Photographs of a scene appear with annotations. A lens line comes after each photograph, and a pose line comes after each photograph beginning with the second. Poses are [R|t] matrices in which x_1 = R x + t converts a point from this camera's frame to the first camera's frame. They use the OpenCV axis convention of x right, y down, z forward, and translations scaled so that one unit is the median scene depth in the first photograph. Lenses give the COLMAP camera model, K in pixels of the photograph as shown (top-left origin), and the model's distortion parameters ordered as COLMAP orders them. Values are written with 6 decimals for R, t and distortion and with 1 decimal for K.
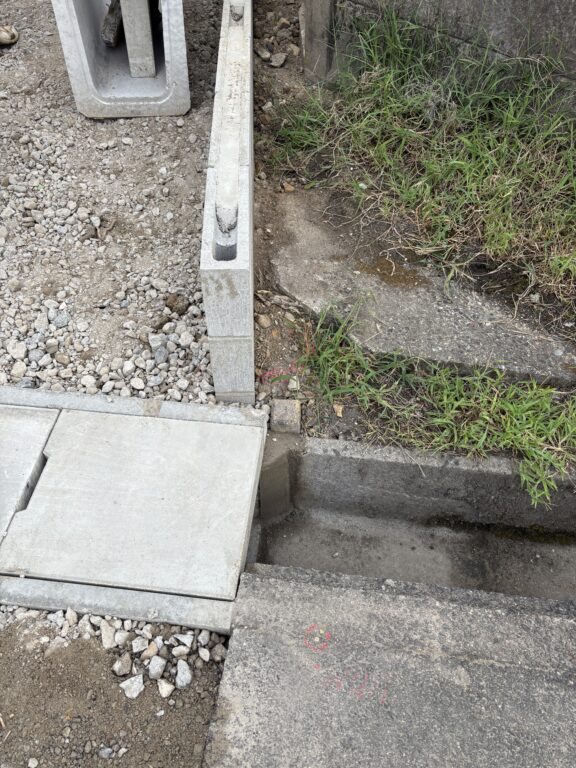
lens RADIAL K [[577.7, 0, 286.4], [0, 577.7, 384.7], [0, 0, 1]] dist [0.072742, -0.074417]
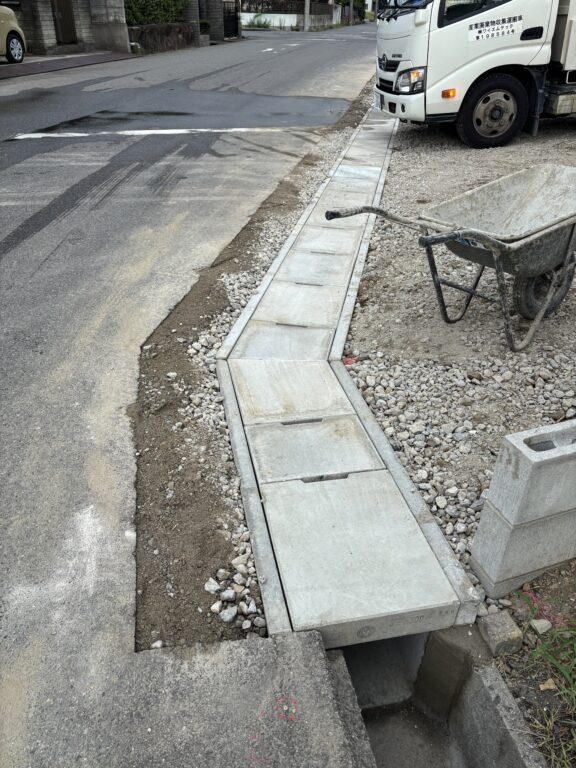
lens RADIAL K [[577.7, 0, 283.6], [0, 577.7, 382.1], [0, 0, 1]] dist [0.072742, -0.074417]
pose [[0.319869, 0.513099, -0.796500, 0.524529], [-0.745554, 0.655074, 0.122584, -0.079285], [0.584665, 0.554623, 0.592082, 0.013080]]
